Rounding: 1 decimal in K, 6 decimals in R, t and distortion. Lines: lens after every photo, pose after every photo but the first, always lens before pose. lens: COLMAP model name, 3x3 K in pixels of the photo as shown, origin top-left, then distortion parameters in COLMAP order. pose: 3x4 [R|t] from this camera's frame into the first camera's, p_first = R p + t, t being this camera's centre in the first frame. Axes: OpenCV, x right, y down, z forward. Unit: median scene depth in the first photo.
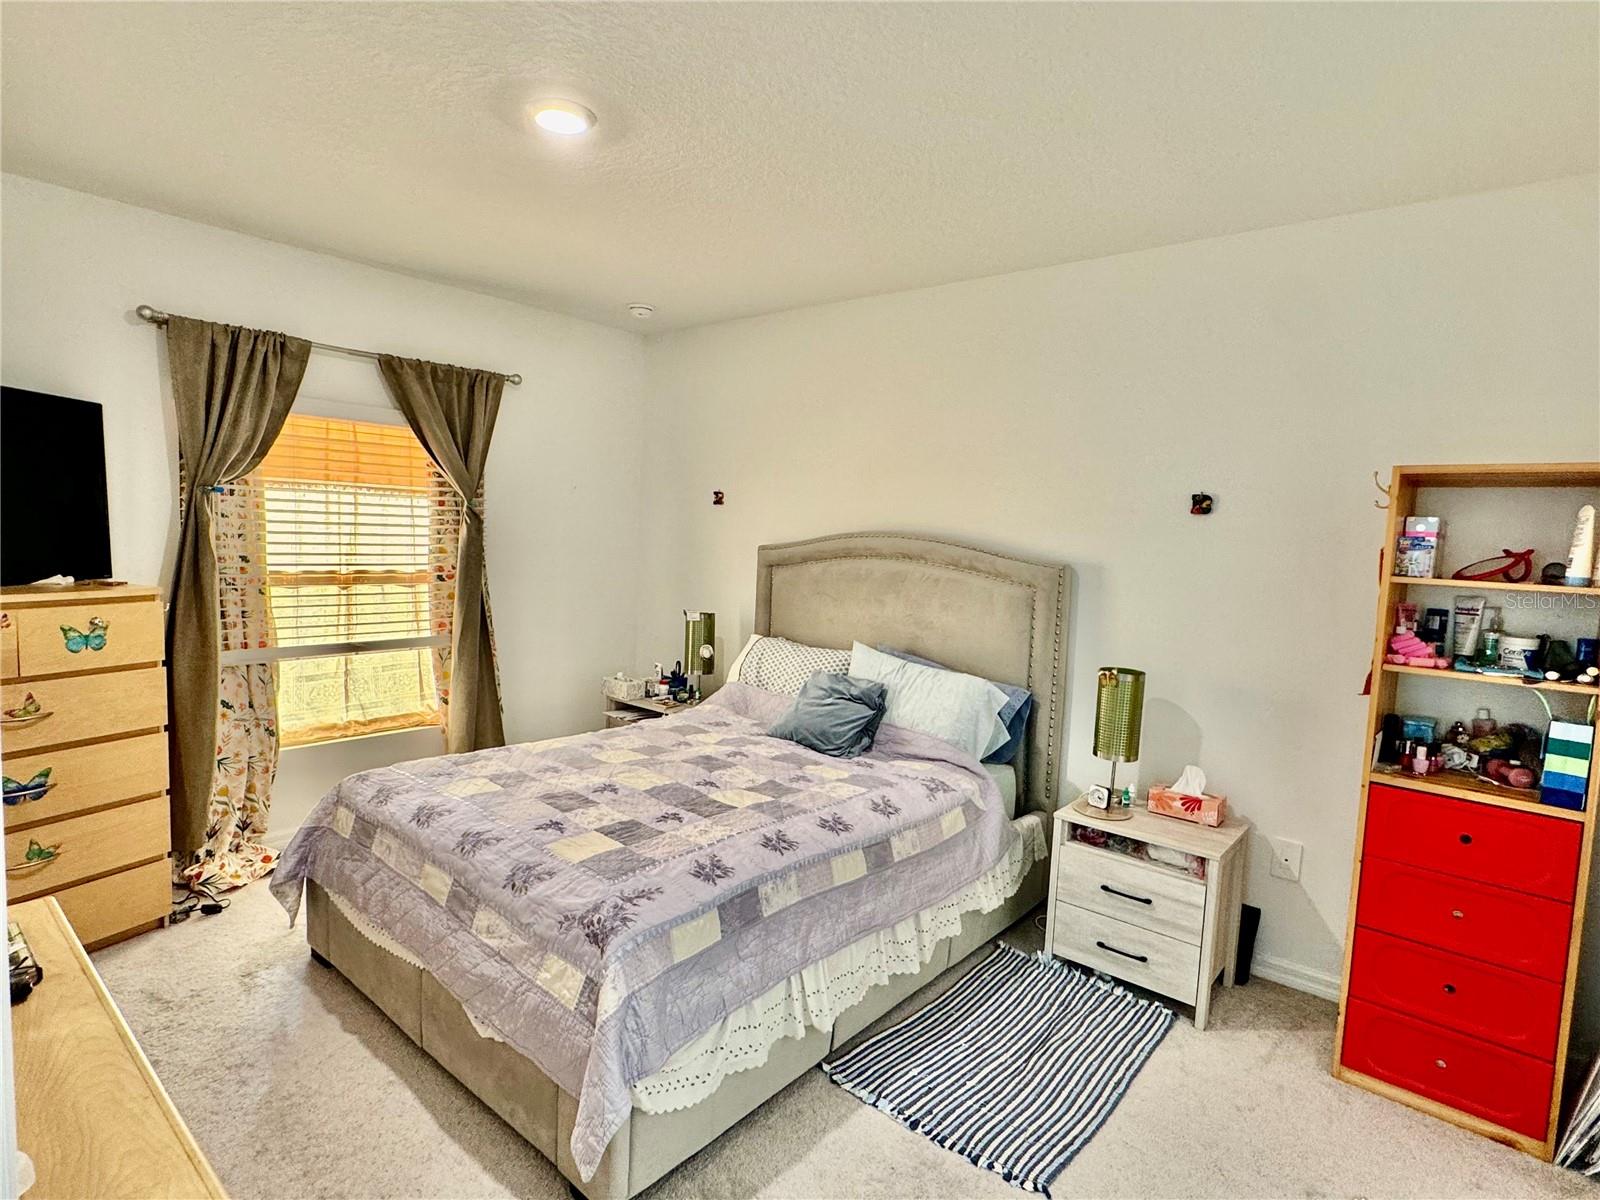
lens RADIAL K [[840.9, 0, 794.5], [0, 840.9, 598.7], [0, 0, 1]] dist [0.001247, -0.001123]
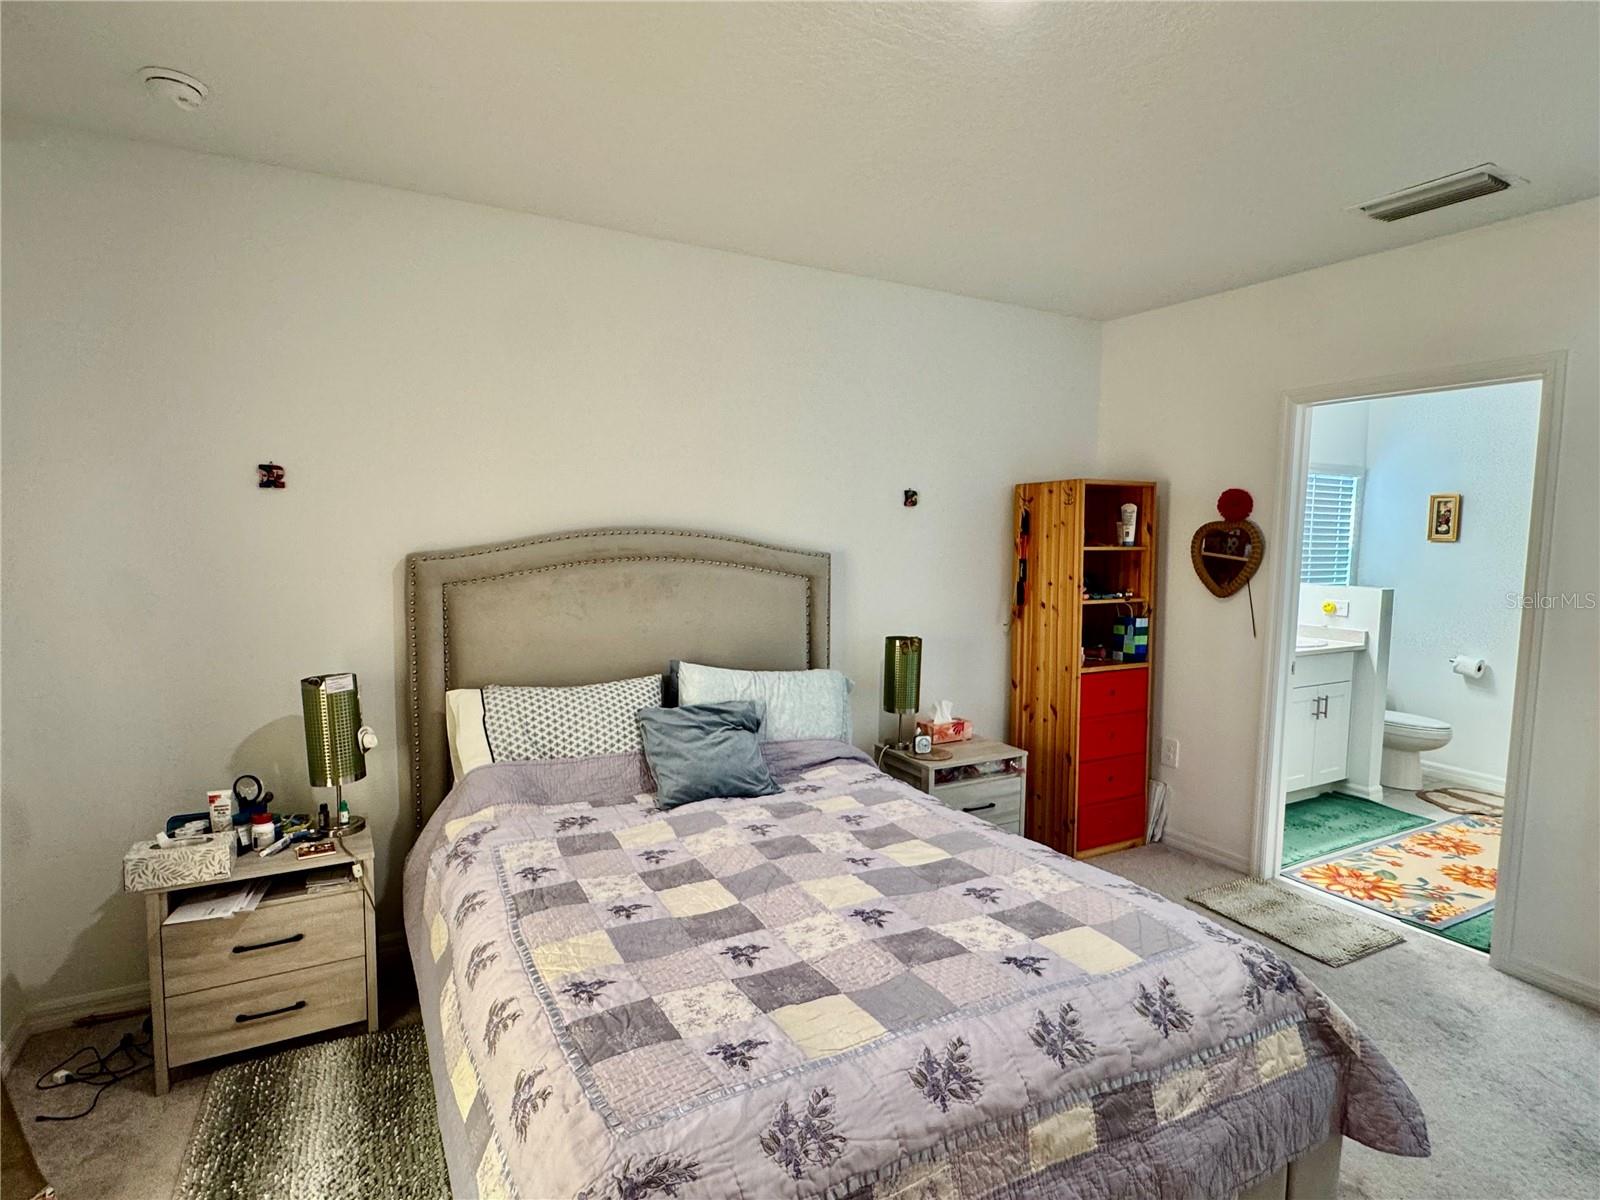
lens RADIAL K [[840.9, 0, 796.3], [0, 840.9, 603.3], [0, 0, 1]] dist [0.001247, -0.001123]
pose [[0.349691, -0.119214, 0.929249, -0.768811], [0.083122, 0.991907, 0.095972, -0.091225], [-0.933170, 0.043681, 0.356770, 0.715840]]
